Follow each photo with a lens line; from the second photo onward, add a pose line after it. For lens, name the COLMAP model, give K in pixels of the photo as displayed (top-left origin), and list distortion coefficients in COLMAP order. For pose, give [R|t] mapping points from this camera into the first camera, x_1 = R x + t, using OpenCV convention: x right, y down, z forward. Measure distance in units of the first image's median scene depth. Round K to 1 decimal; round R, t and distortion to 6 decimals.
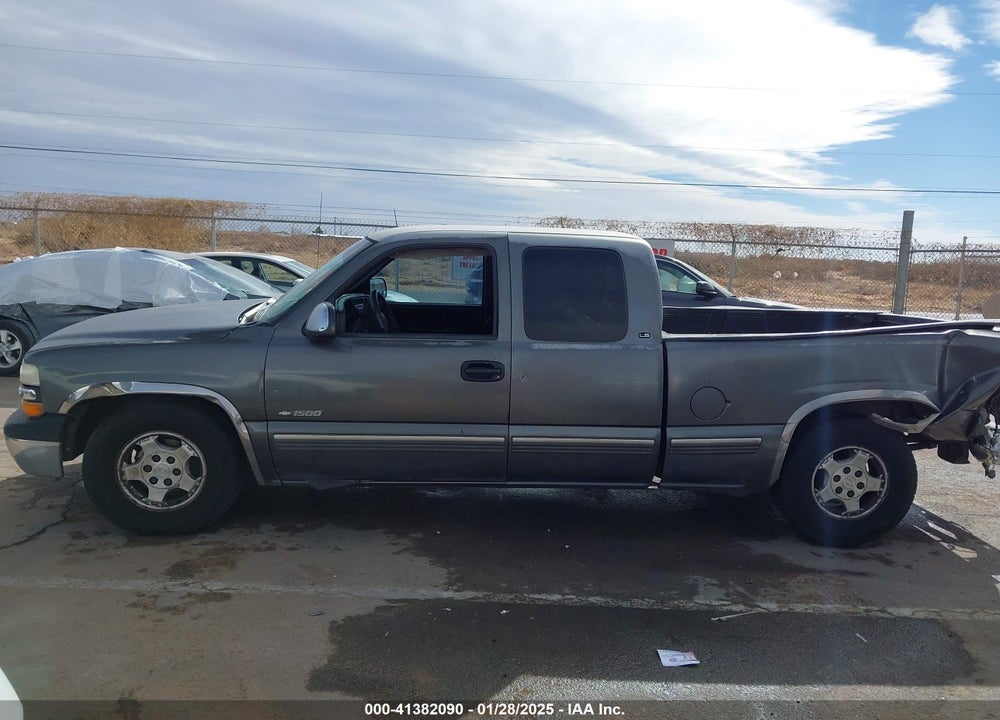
lens RADIAL K [[811.7, 0, 515.4], [0, 811.7, 359.6], [0, 0, 1]] dist [-0.041510, -0.001552]
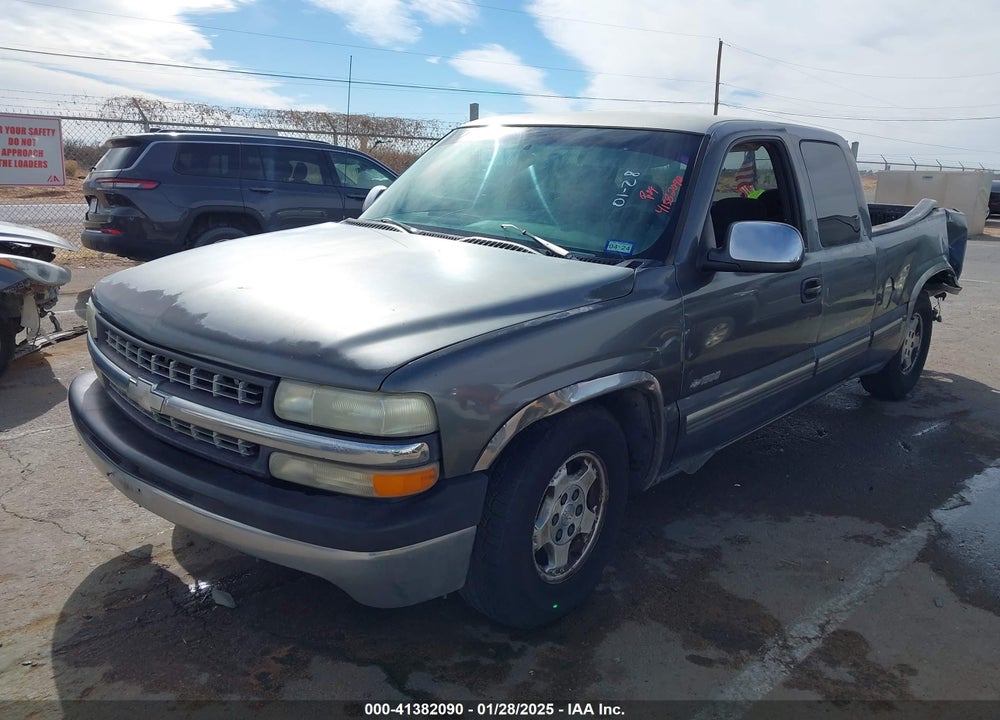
lens RADIAL K [[792.6, 0, 510.5], [0, 792.6, 359.7], [0, 0, 1]] dist [0.057406, -0.060990]
pose [[0.719060, -0.182812, 0.670472, -0.855810], [0.091430, 0.981280, 0.169502, -0.086696], [-0.688908, -0.060581, 0.722313, 0.594176]]
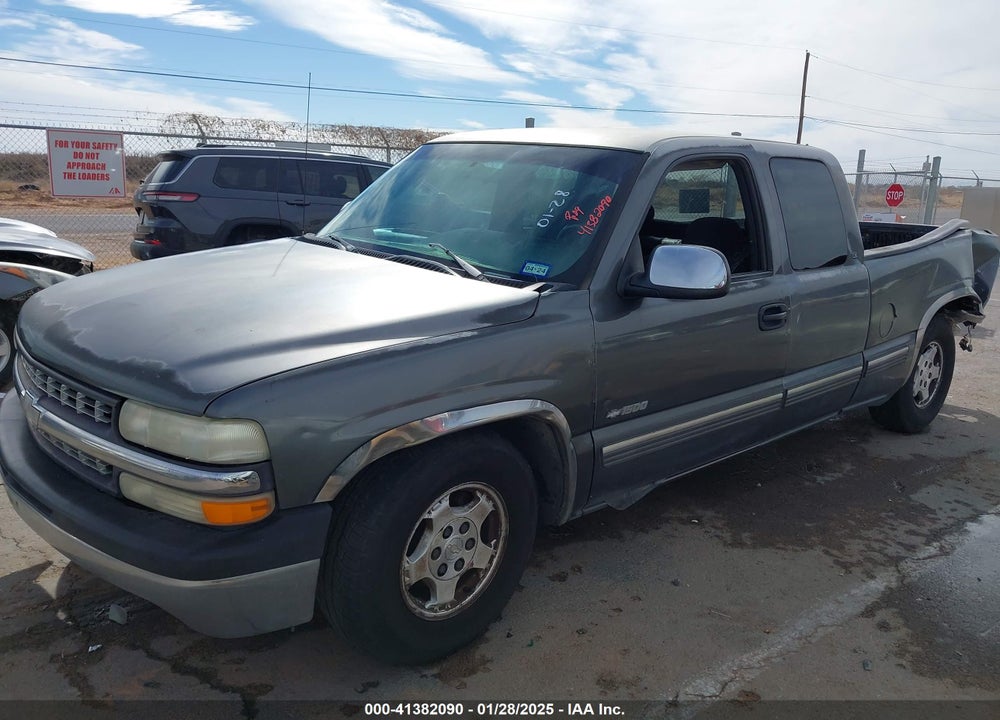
lens RADIAL K [[792.6, 0, 510.5], [0, 792.6, 359.7], [0, 0, 1]] dist [0.057406, -0.060990]
pose [[0.787243, -0.151108, 0.597842, -0.731839], [0.078916, 0.986227, 0.145358, -0.080318], [-0.611572, -0.067253, 0.788325, 0.521999]]
